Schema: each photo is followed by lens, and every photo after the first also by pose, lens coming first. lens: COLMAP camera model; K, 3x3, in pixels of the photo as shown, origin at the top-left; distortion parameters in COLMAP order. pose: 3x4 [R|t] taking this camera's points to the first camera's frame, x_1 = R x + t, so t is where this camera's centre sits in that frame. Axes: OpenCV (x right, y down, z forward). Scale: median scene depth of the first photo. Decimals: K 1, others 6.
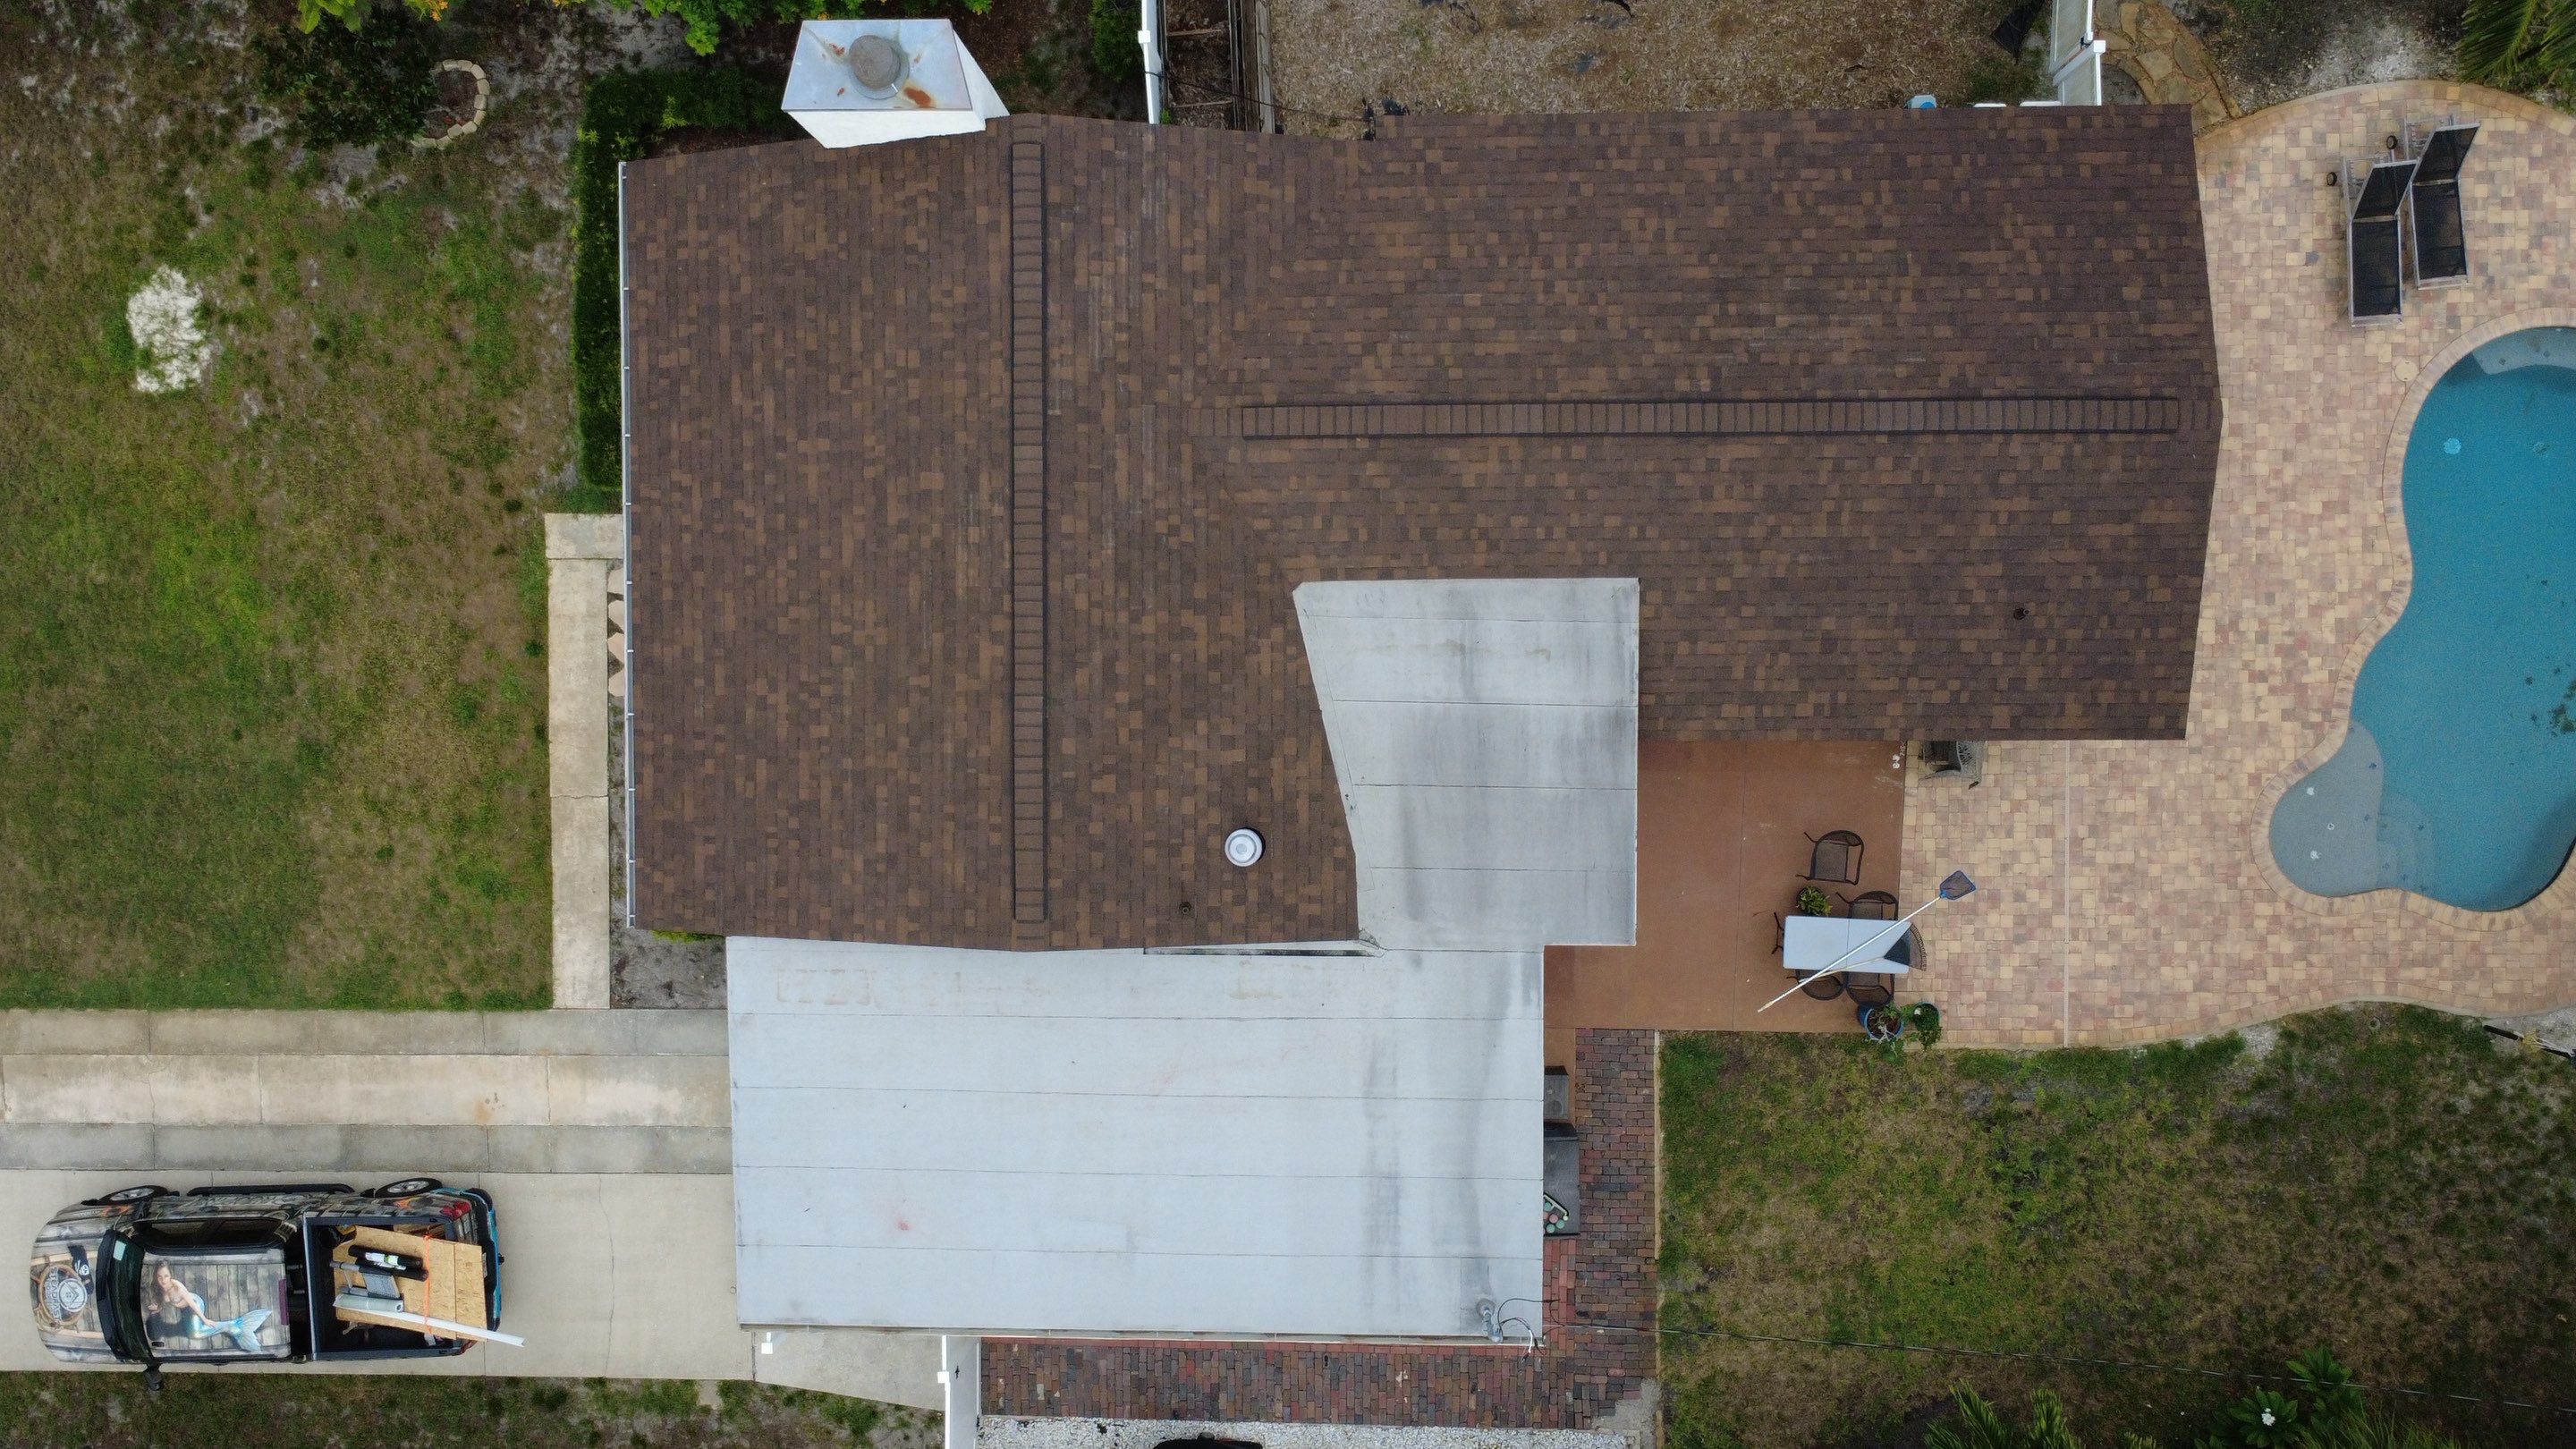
lens RADIAL K [[1872.2, 0, 1282.8], [0, 1872.2, 718.8], [0, 0, 1]] dist [-0.002549, 0.007346]
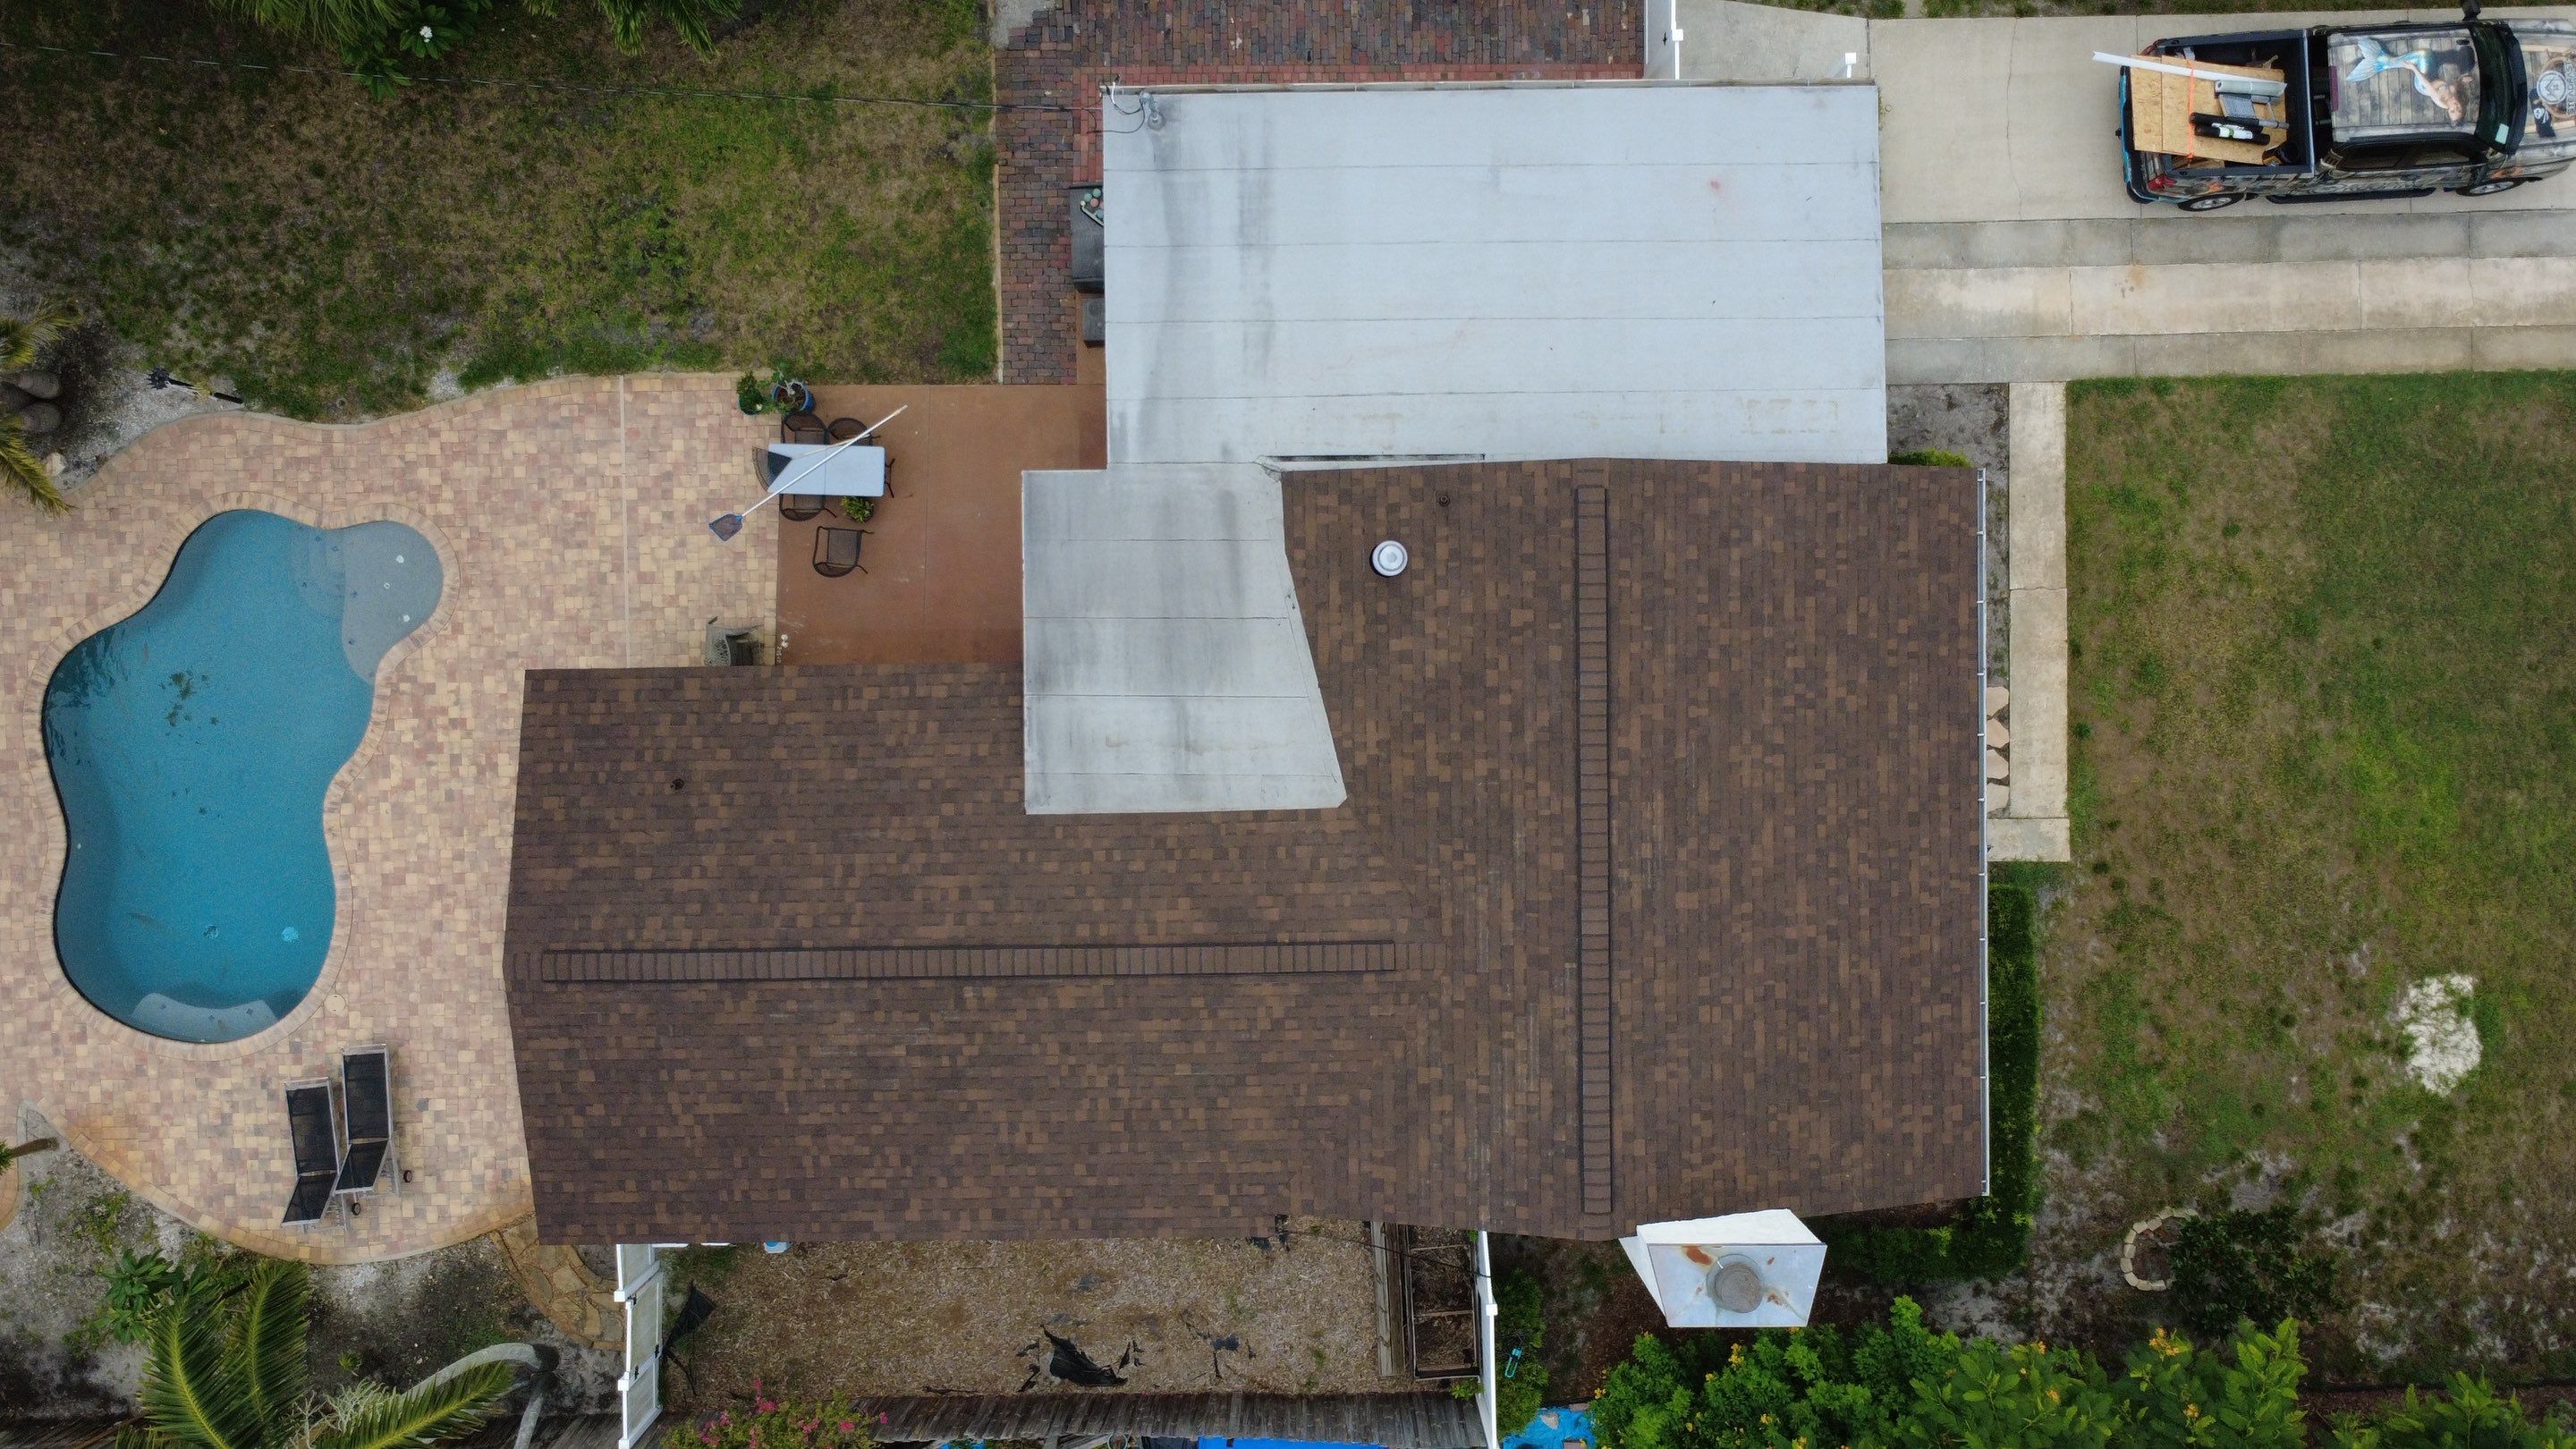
lens RADIAL K [[1872.2, 0, 1285.4], [0, 1872.2, 721.1], [0, 0, 1]] dist [-0.002549, 0.007346]
pose [[-0.998711, 0.010607, 0.049642, -0.011898], [-0.012977, -0.998780, -0.047654, 0.024512], [0.049076, -0.048237, 0.997630, -0.058547]]
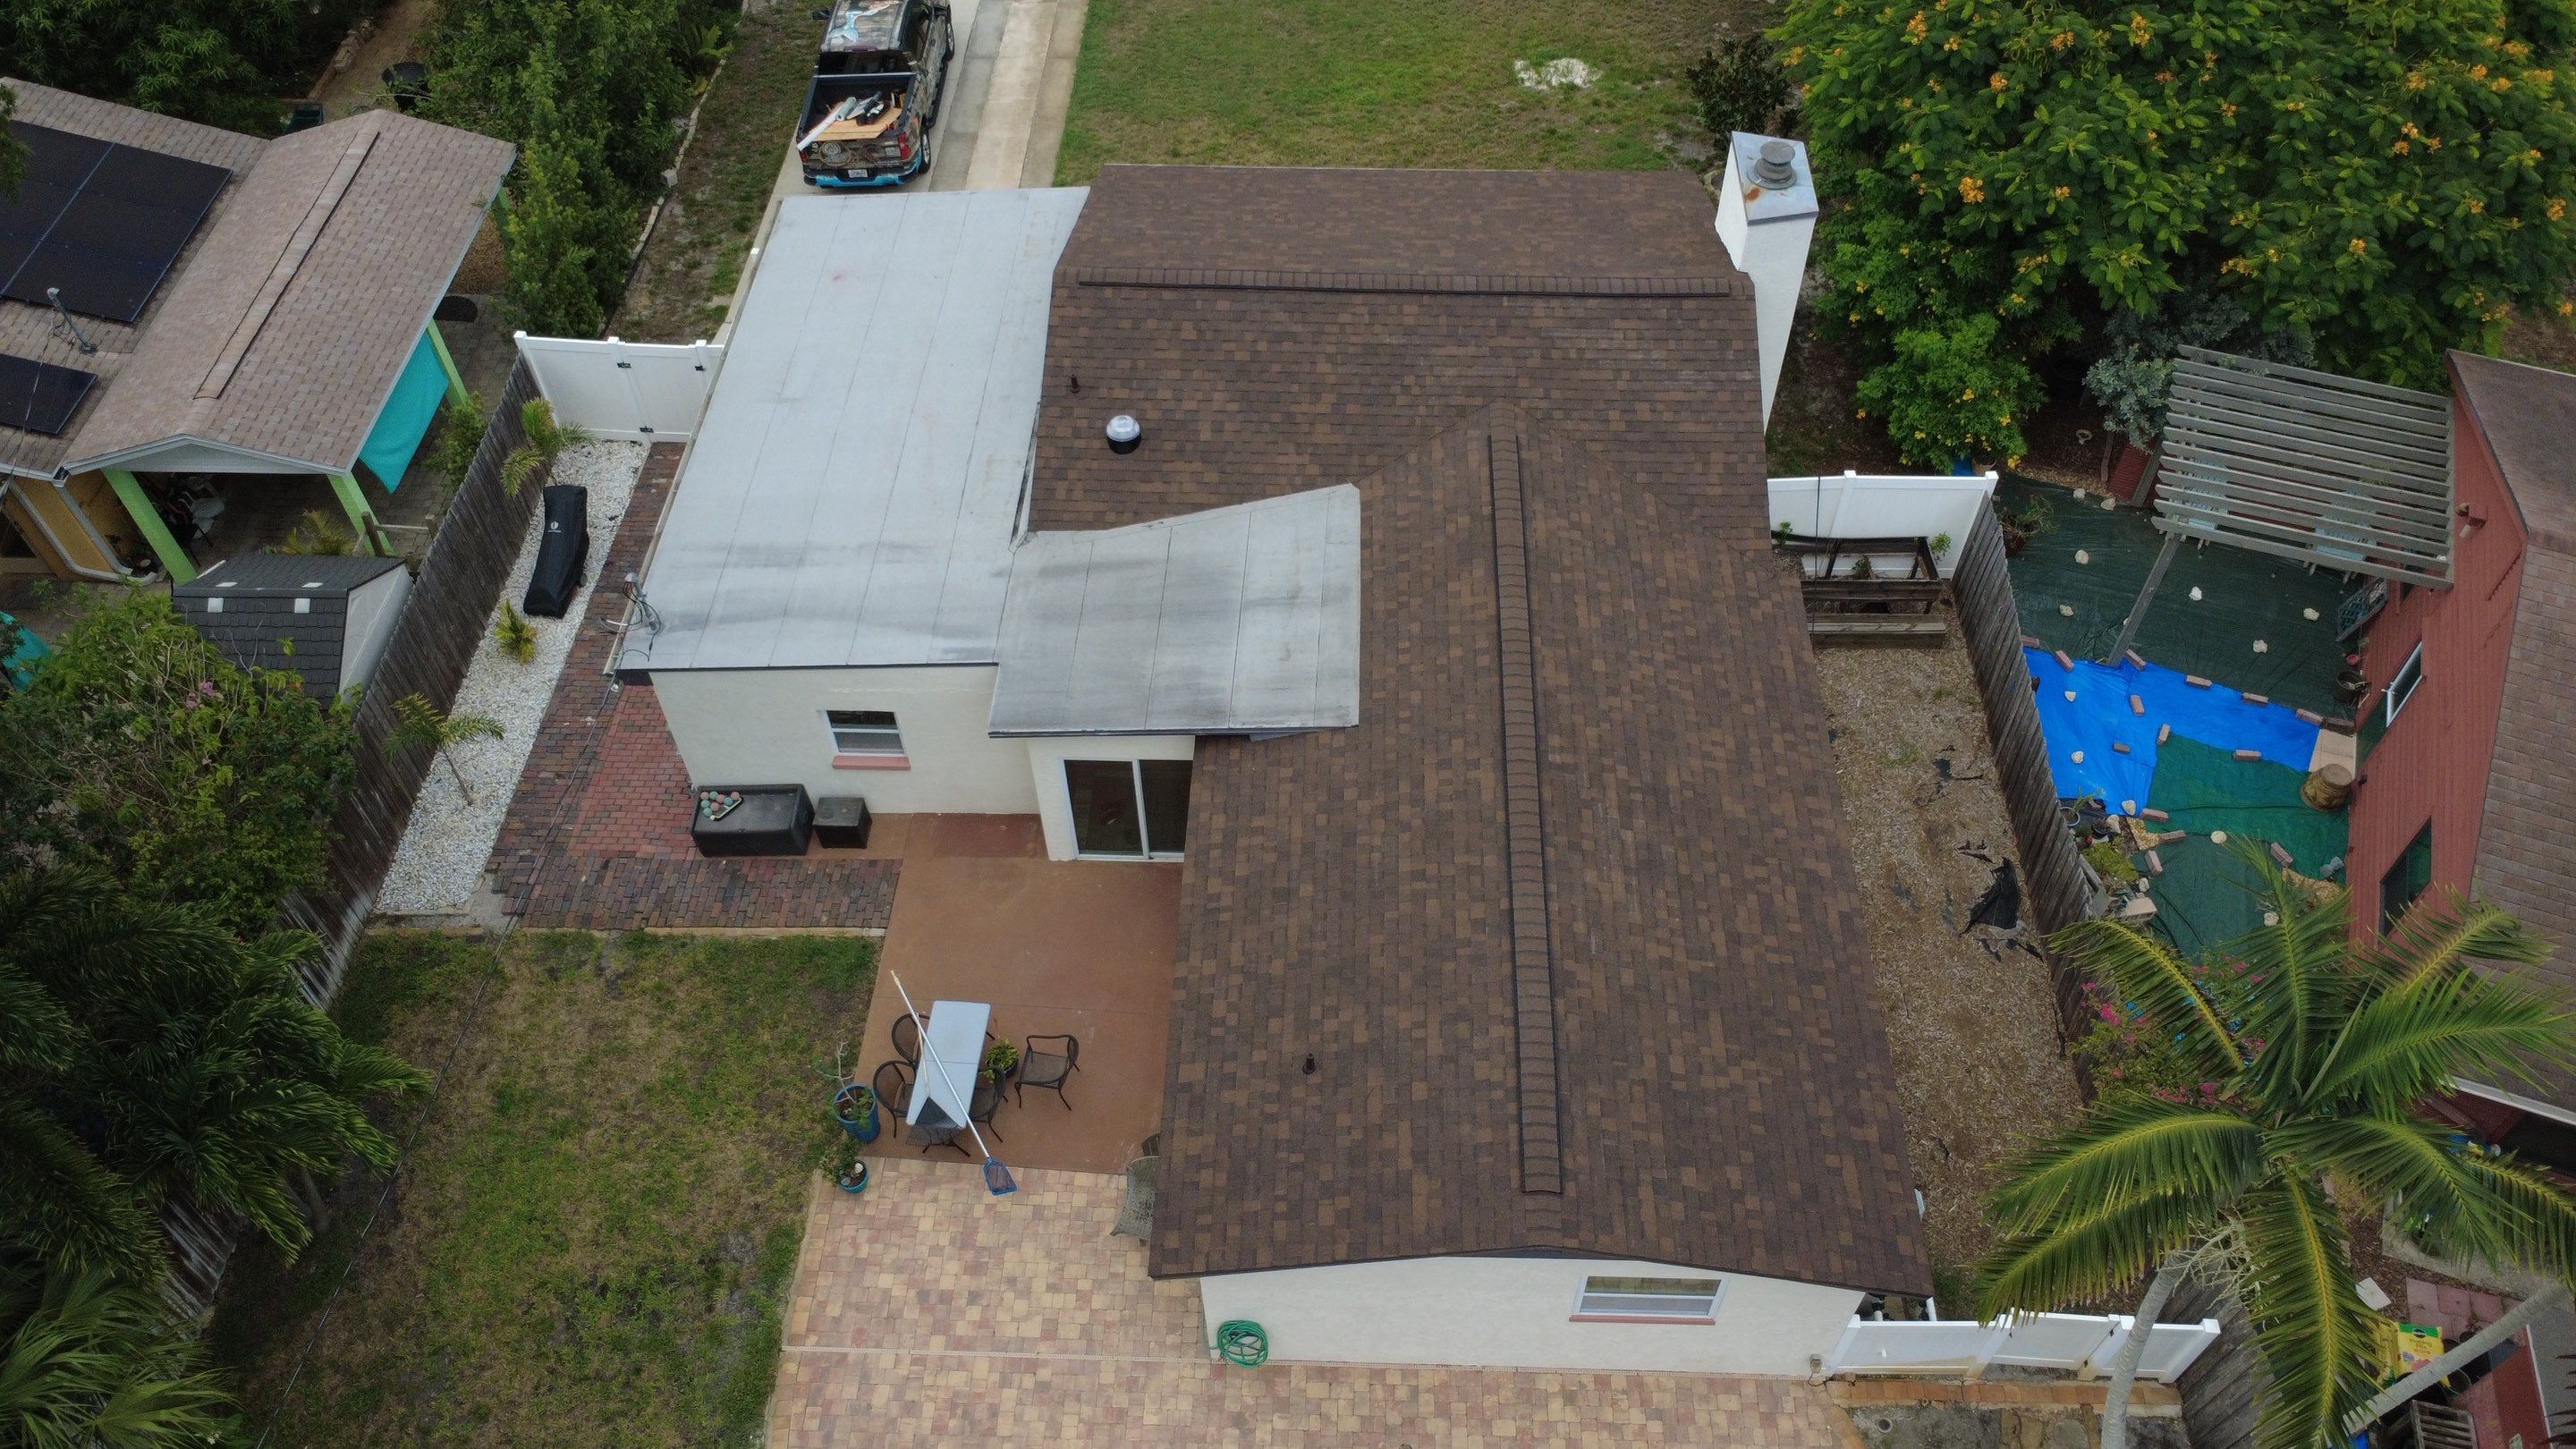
lens RADIAL K [[1872.2, 0, 1284.1], [0, 1872.2, 722.2], [0, 0, 1]] dist [-0.002549, 0.007346]
pose [[-0.040575, 0.796009, -0.603924, 0.693097], [-0.999104, -0.039611, 0.014915, -0.044754], [-0.012049, 0.603988, 0.796902, 0.187226]]
